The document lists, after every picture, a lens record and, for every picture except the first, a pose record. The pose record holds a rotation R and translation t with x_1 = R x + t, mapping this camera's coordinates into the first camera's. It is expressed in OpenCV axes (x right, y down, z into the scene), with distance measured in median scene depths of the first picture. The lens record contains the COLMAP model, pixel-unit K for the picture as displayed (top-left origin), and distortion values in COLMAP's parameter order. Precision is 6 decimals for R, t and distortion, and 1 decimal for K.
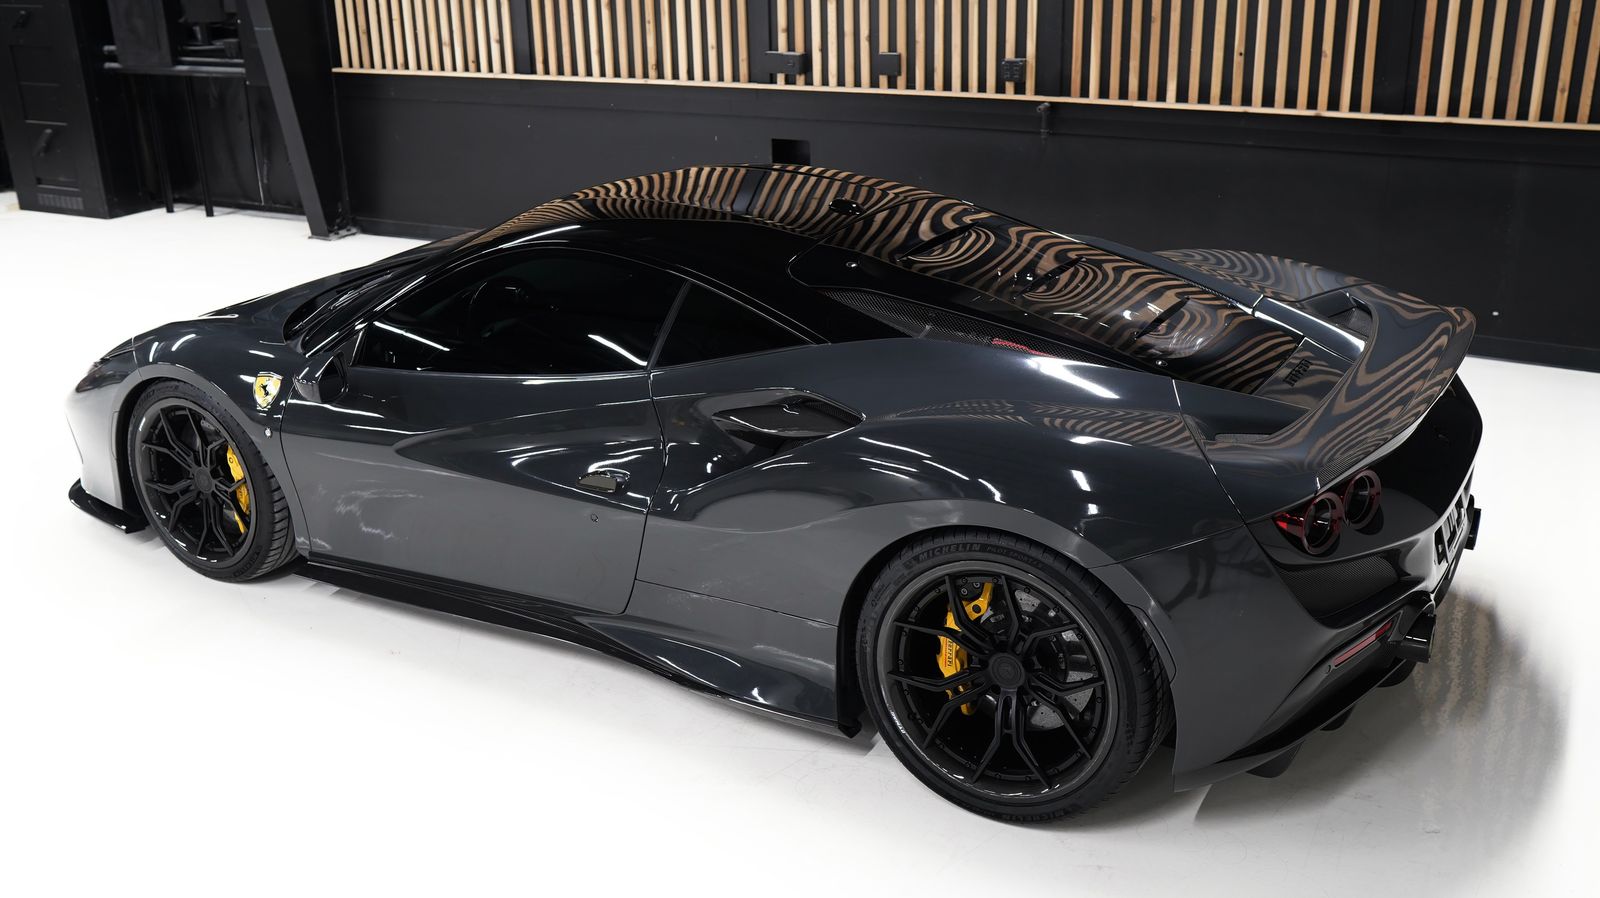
lens RADIAL K [[1547.0, 0, 800.5], [0, 1547.0, 461.6], [0, 0, 1]] dist [-0.103358, 0.142370]
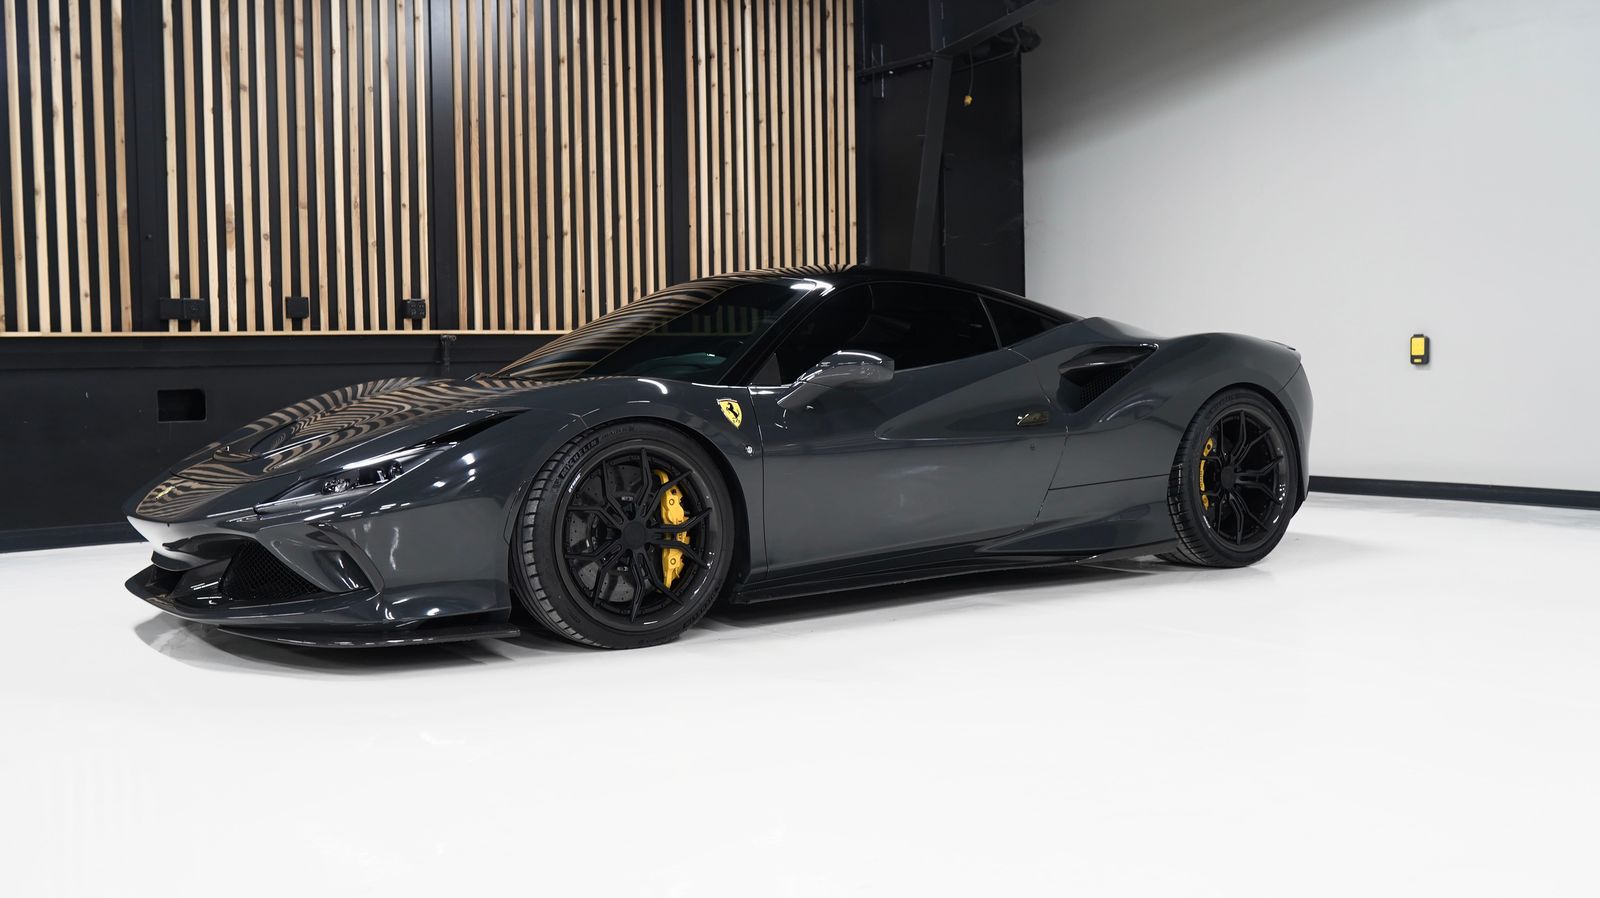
lens RADIAL K [[1547.0, 0, 800.5], [0, 1547.0, 461.6], [0, 0, 1]] dist [-0.103358, 0.142370]
pose [[0.403936, -0.039207, 0.913947, -0.851946], [0.331202, 0.937569, -0.106160, 0.073421], [-0.852726, 0.345583, 0.391703, 0.370713]]
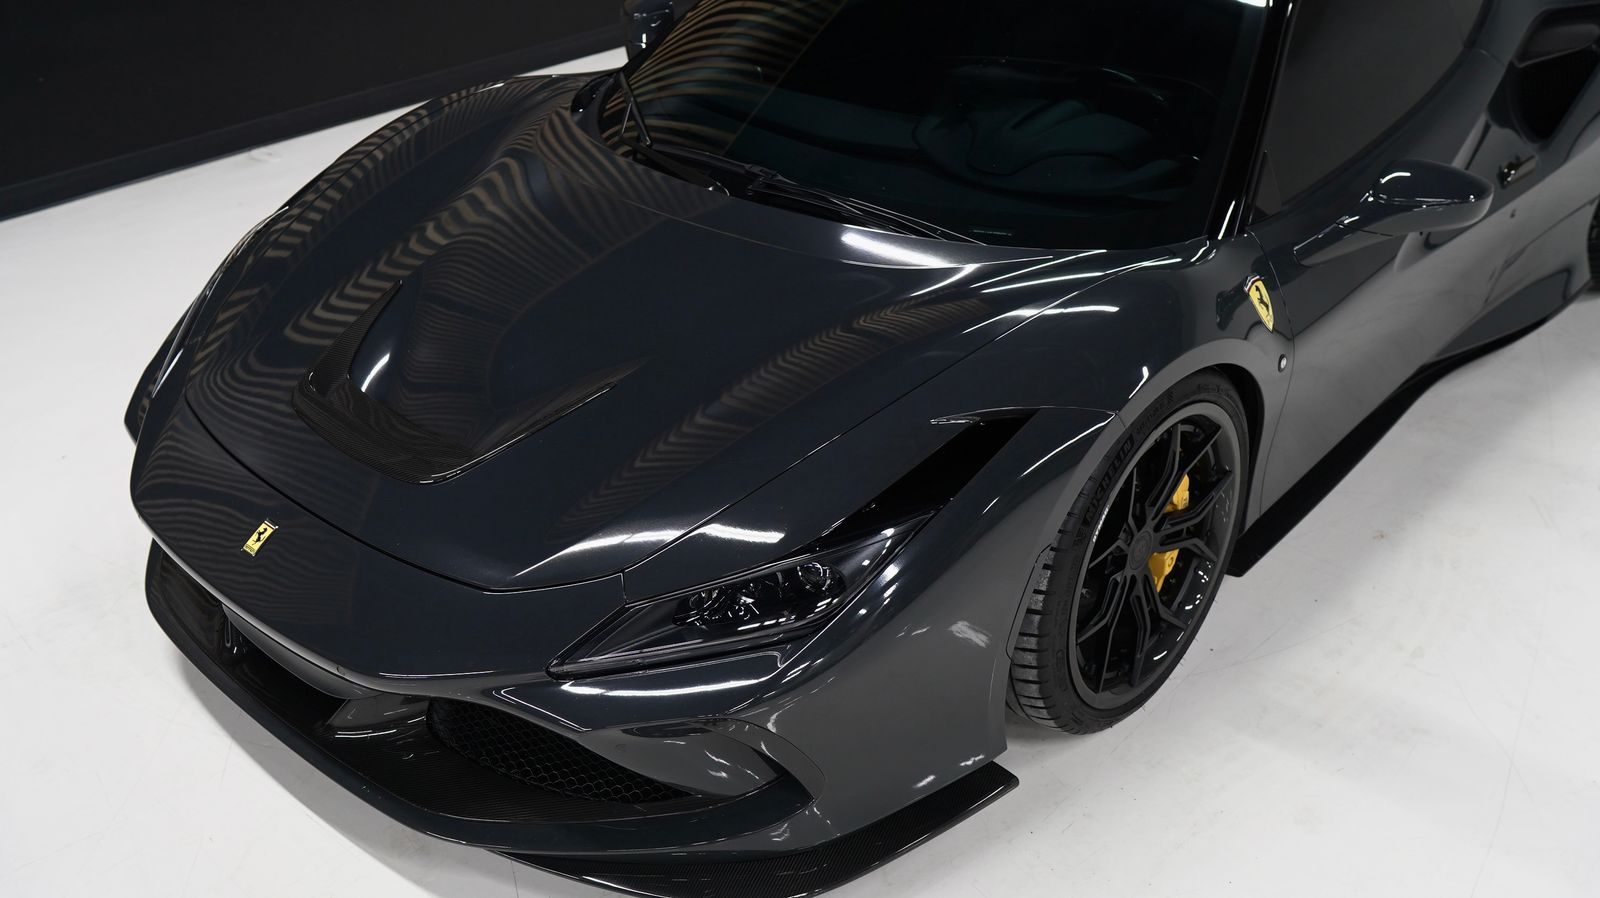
lens RADIAL K [[1547.0, 0, 800.5], [0, 1547.0, 461.6], [0, 0, 1]] dist [-0.103358, 0.142370]
pose [[0.203895, -0.460554, 0.863896, -0.619232], [0.345209, 0.859576, 0.376776, -0.187428], [-0.916110, 0.221402, 0.334250, 0.646075]]
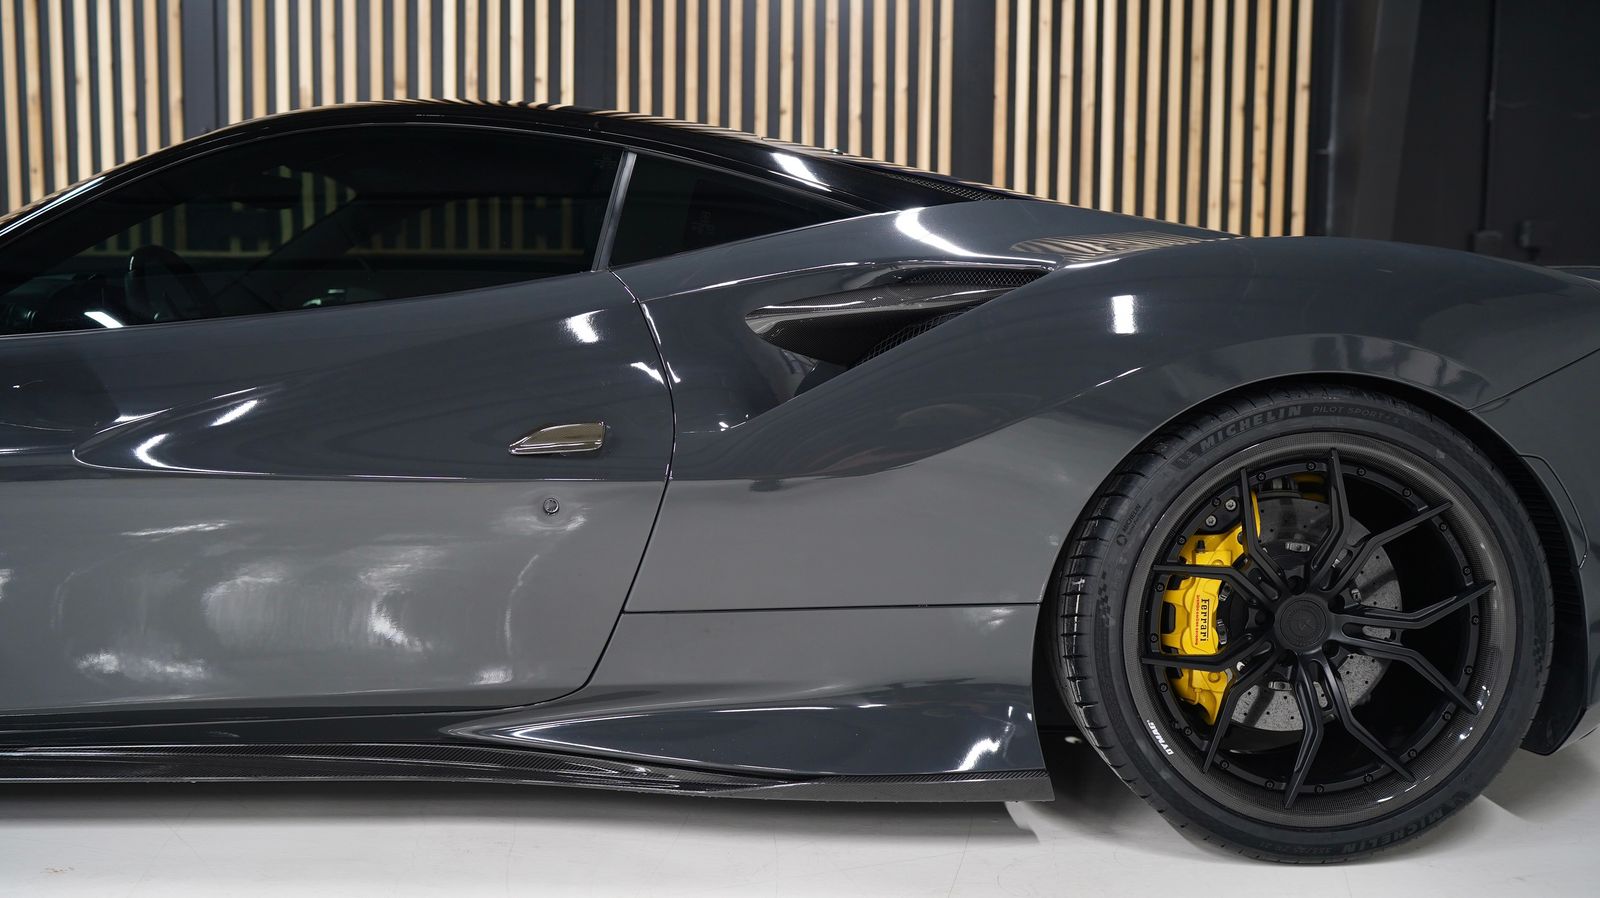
lens RADIAL K [[1546.5, 0, 797.6], [0, 1546.5, 467.6], [0, 0, 1]] dist [-0.103468, 0.135272]
pose [[0.855249, -0.021787, 0.517760, -0.201948], [0.156125, 0.963527, -0.217347, 0.092699], [-0.494140, 0.266721, 0.827457, 0.278394]]
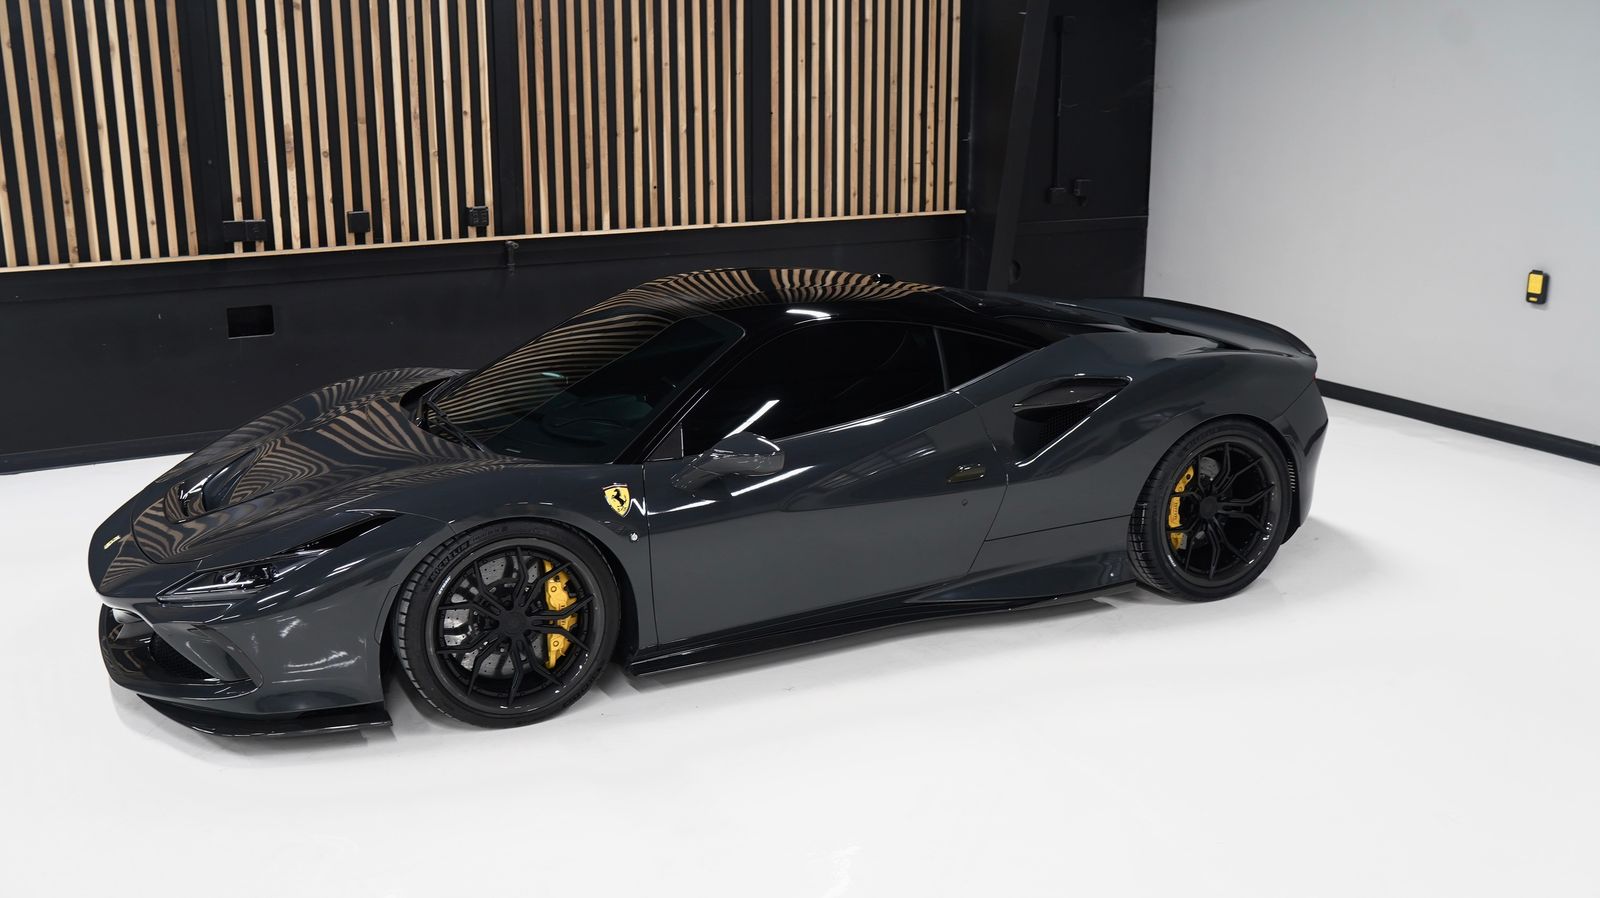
lens RADIAL K [[1546.5, 0, 797.6], [0, 1546.5, 467.6], [0, 0, 1]] dist [-0.103468, 0.135272]
pose [[0.558184, -0.190948, 0.807446, -0.748167], [0.283814, 0.958396, 0.030446, -0.042970], [-0.779667, 0.212170, 0.589155, 0.181429]]
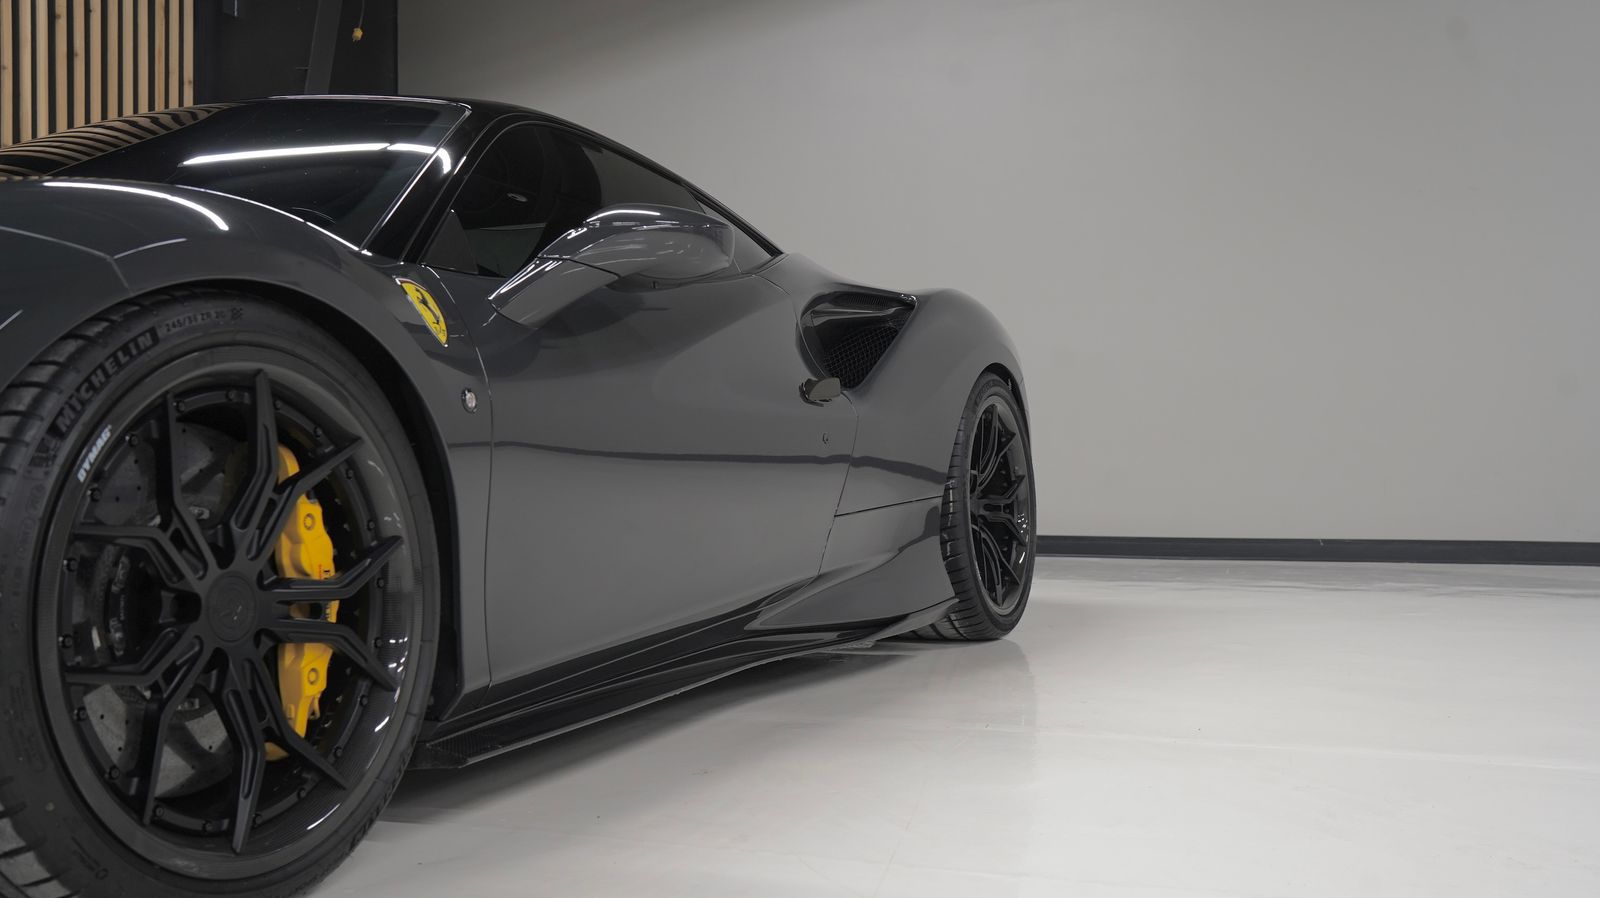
lens RADIAL K [[1544.0, 0, 794.3], [0, 1544.0, 452.4], [0, 0, 1]] dist [-0.106374, 0.146186]
pose [[-0.115164, 0.026266, 0.992999, -0.523346], [0.364417, 0.931069, 0.017635, 0.013931], [-0.924087, 0.363897, -0.116797, 0.640036]]
